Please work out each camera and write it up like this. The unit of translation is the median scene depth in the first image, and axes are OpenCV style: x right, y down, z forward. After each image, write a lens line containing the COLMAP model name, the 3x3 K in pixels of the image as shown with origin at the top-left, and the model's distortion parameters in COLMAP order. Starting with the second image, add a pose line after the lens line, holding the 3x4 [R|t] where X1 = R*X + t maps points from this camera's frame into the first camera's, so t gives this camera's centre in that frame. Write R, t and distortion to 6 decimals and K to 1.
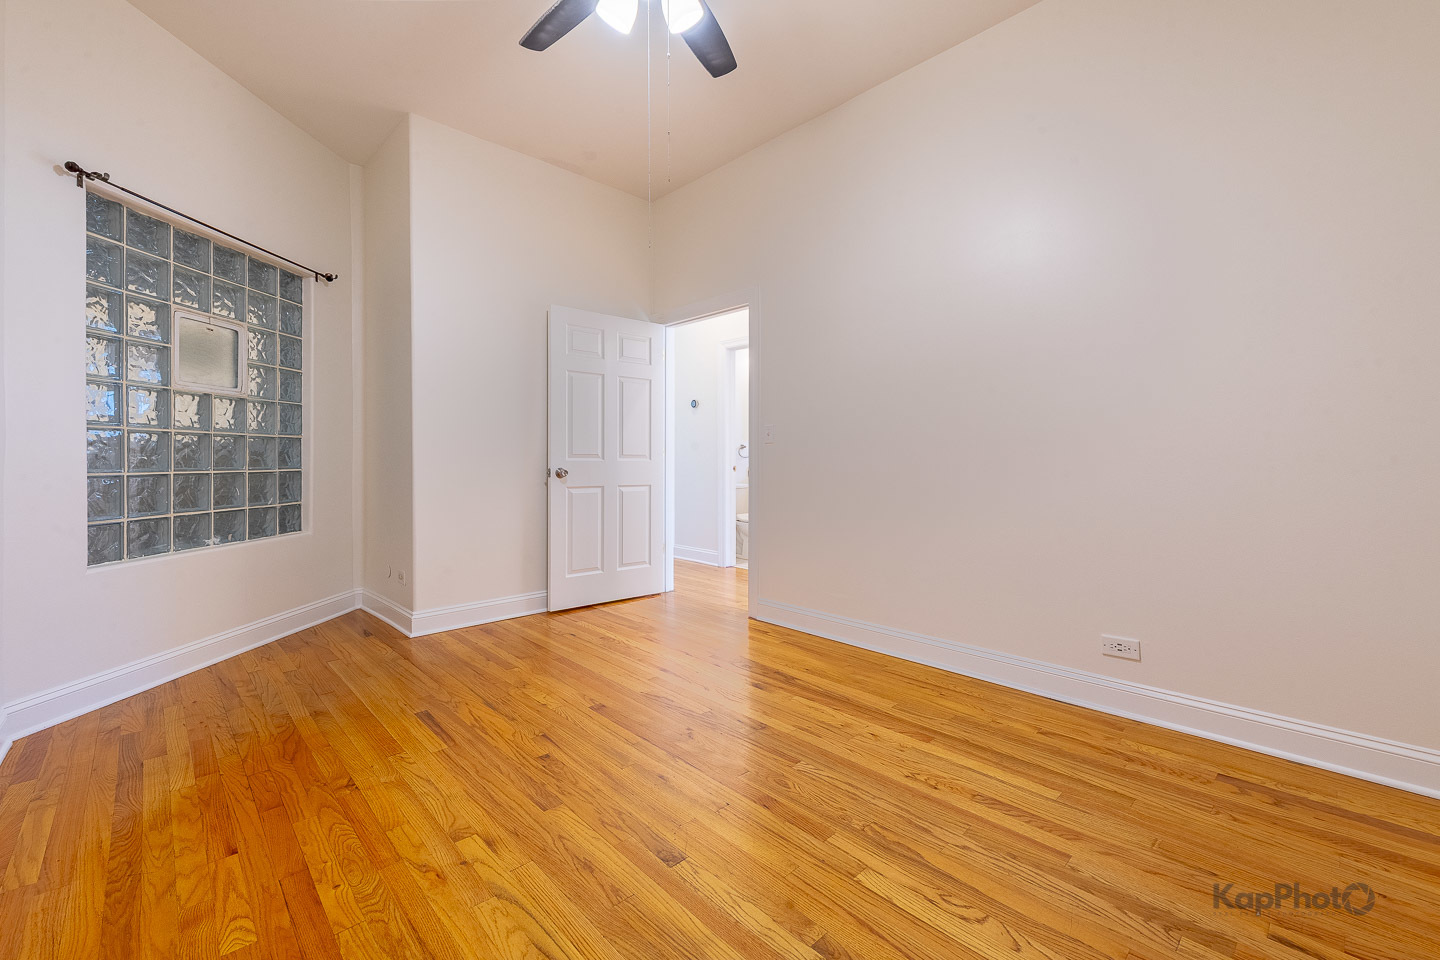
lens RADIAL K [[607.8, 0, 700.6], [0, 607.8, 462.7], [0, 0, 1]] dist [0.003211, -0.000041]
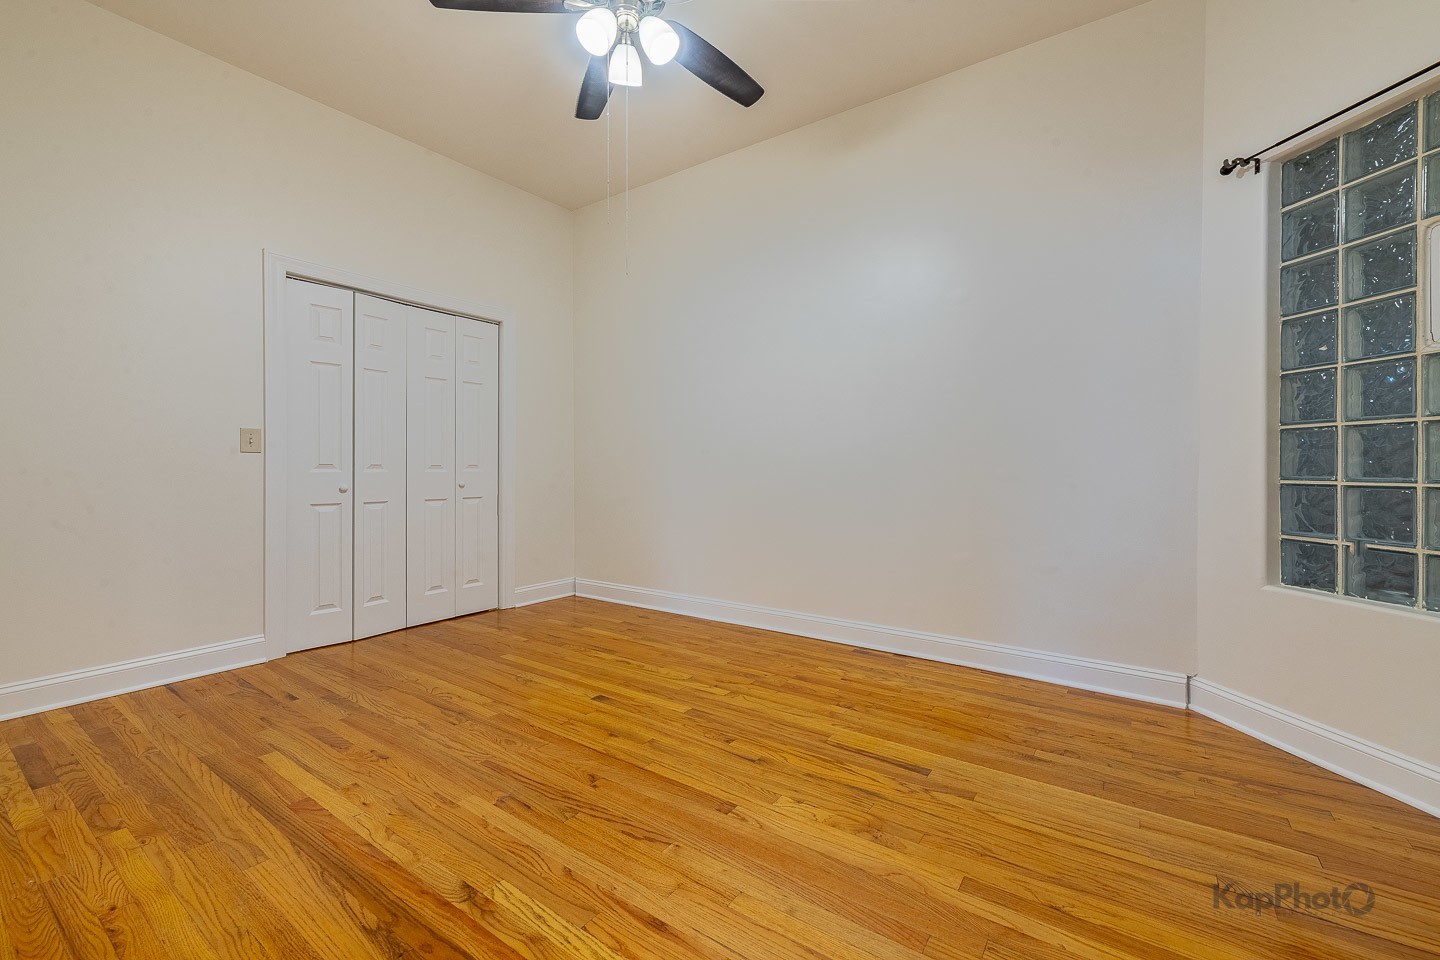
lens RADIAL K [[607.8, 0, 700.6], [0, 607.8, 462.7], [0, 0, 1]] dist [0.003211, -0.000041]
pose [[-0.983097, -0.001085, -0.183082, -0.008927], [-0.001338, 0.999998, 0.001257, -0.008140], [0.183080, 0.001481, -0.983097, 1.929430]]
